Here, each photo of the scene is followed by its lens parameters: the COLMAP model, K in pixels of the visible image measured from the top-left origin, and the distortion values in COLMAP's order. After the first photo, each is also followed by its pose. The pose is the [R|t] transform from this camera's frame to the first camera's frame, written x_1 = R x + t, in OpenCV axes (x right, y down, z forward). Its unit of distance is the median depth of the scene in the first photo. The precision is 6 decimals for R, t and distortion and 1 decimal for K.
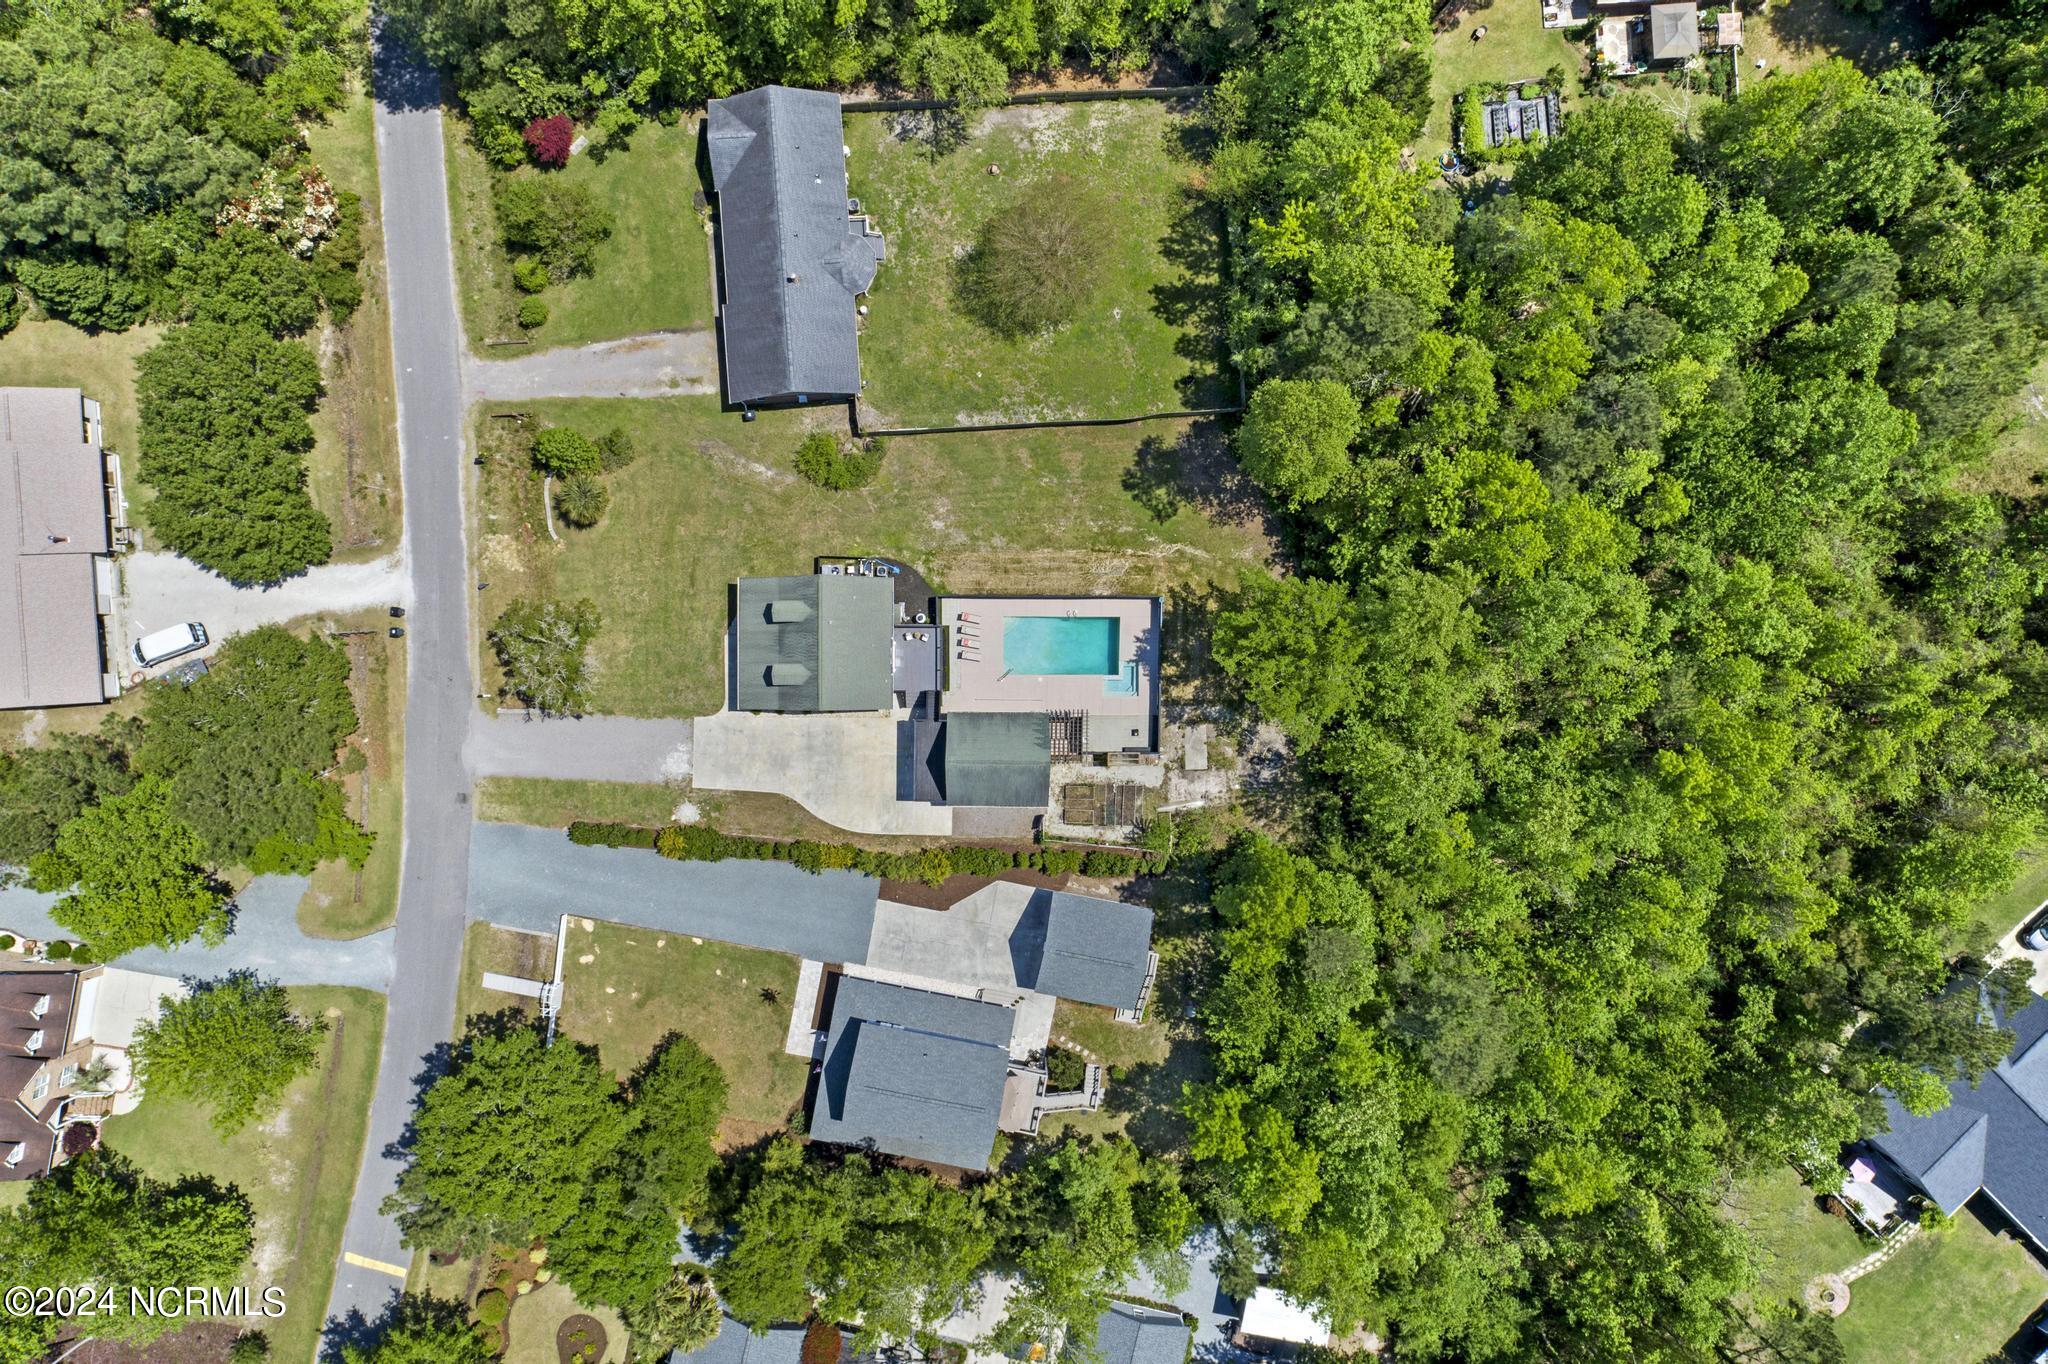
lens RADIAL K [[1394.3, 0, 1024.0], [0, 1394.3, 682.0], [0, 0, 1]] dist [0.007053, 0.005639]
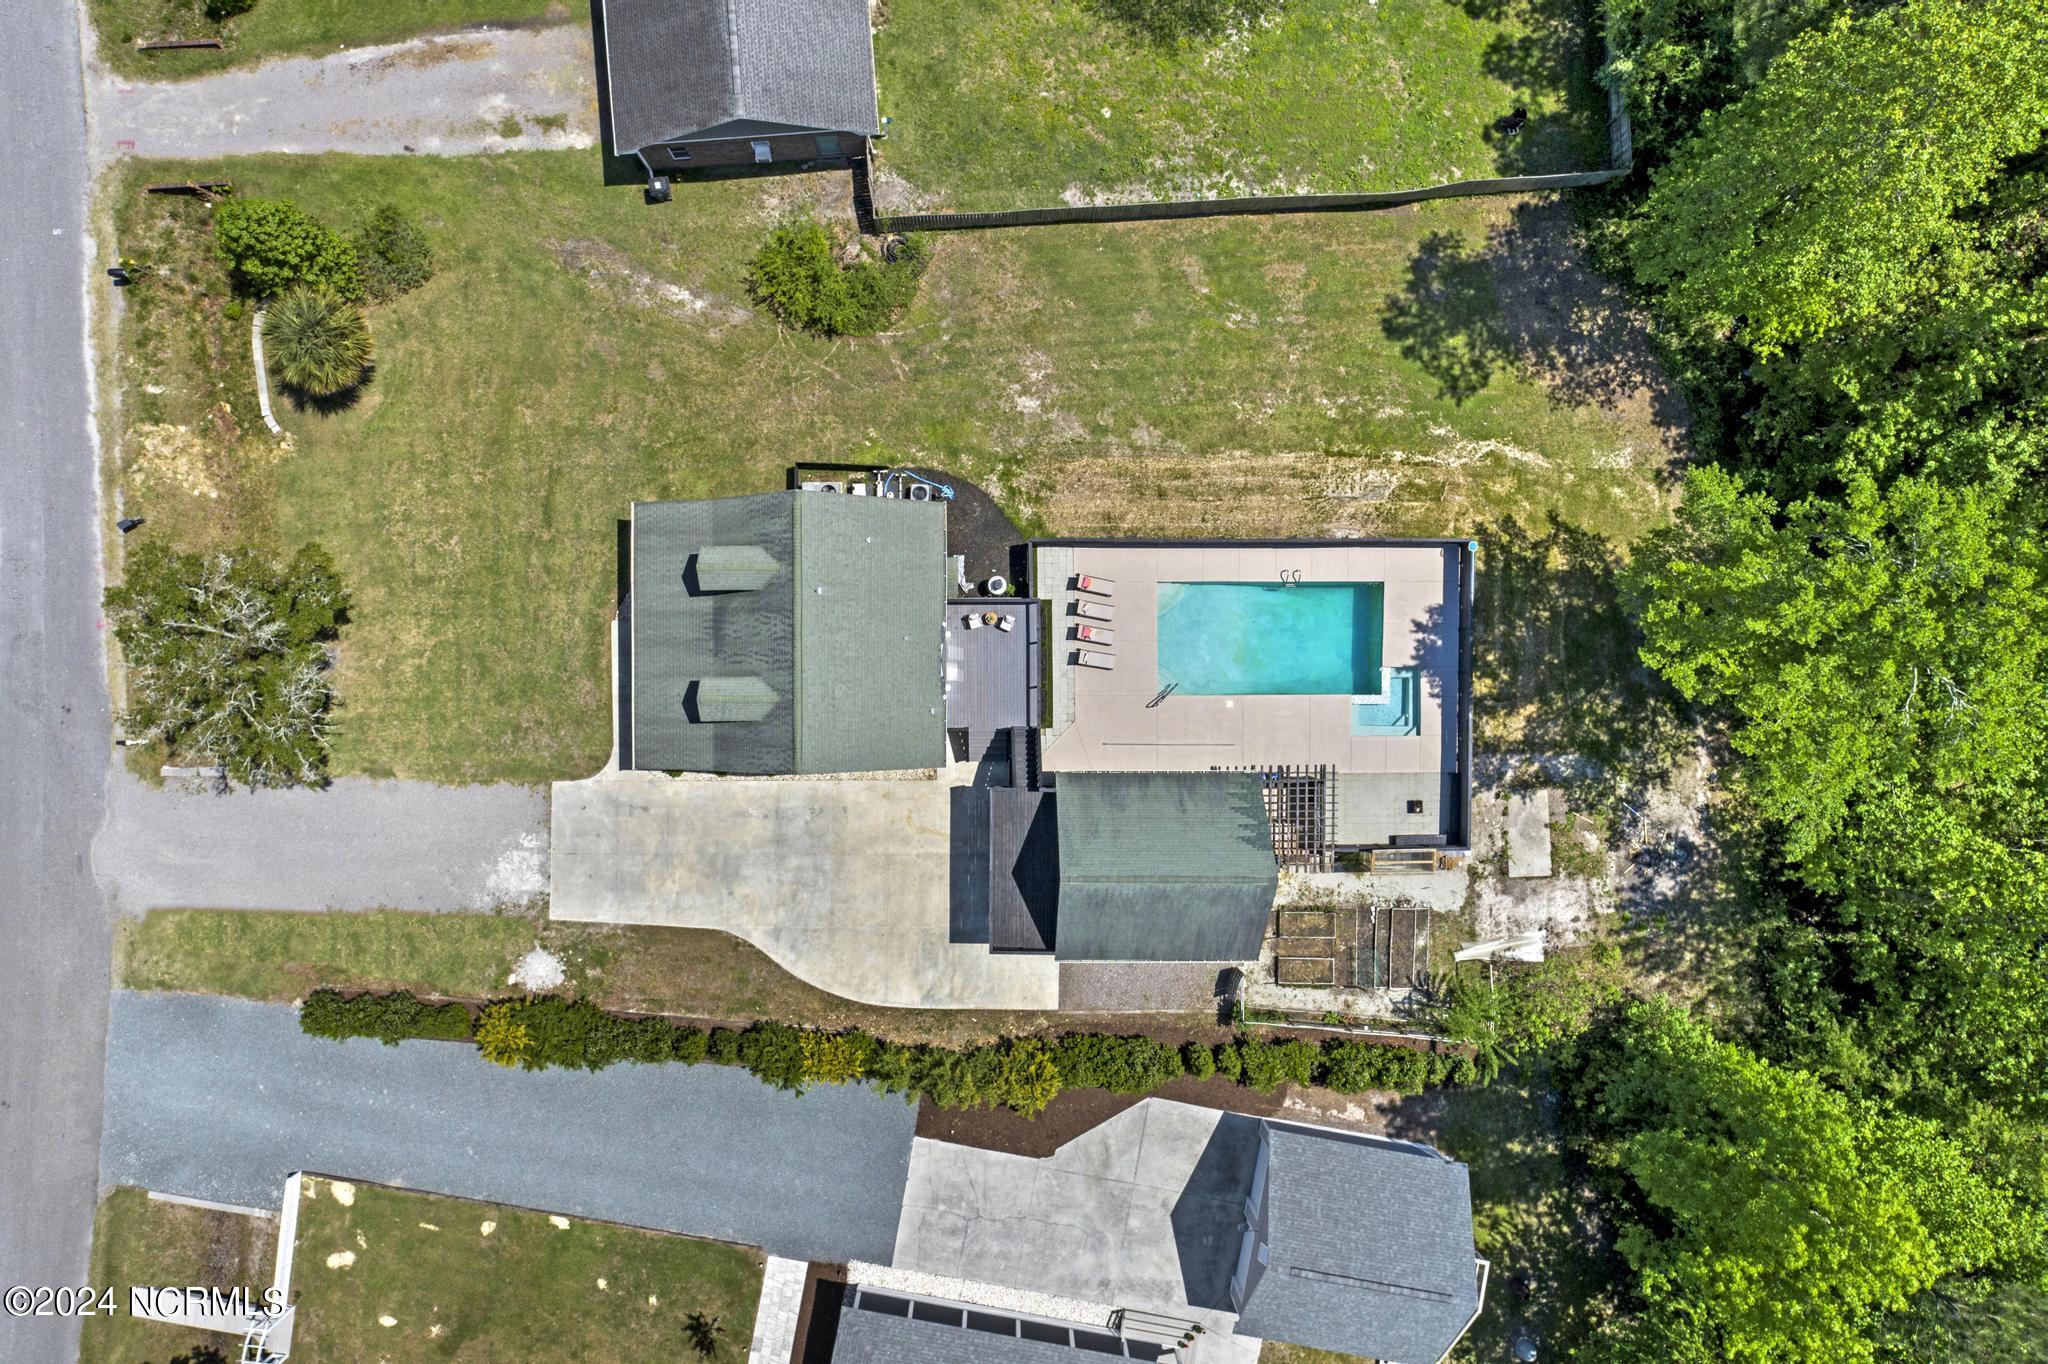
lens RADIAL K [[1364.9, 0, 1032.3], [0, 1364.9, 685.6], [0, 0, 1]] dist [-0.004155, 0.014327]
pose [[0.999852, -0.004454, 0.016638, -0.069278], [0.004423, 0.999989, 0.001848, -0.009953], [-0.016646, -0.001774, 0.999860, 0.499076]]
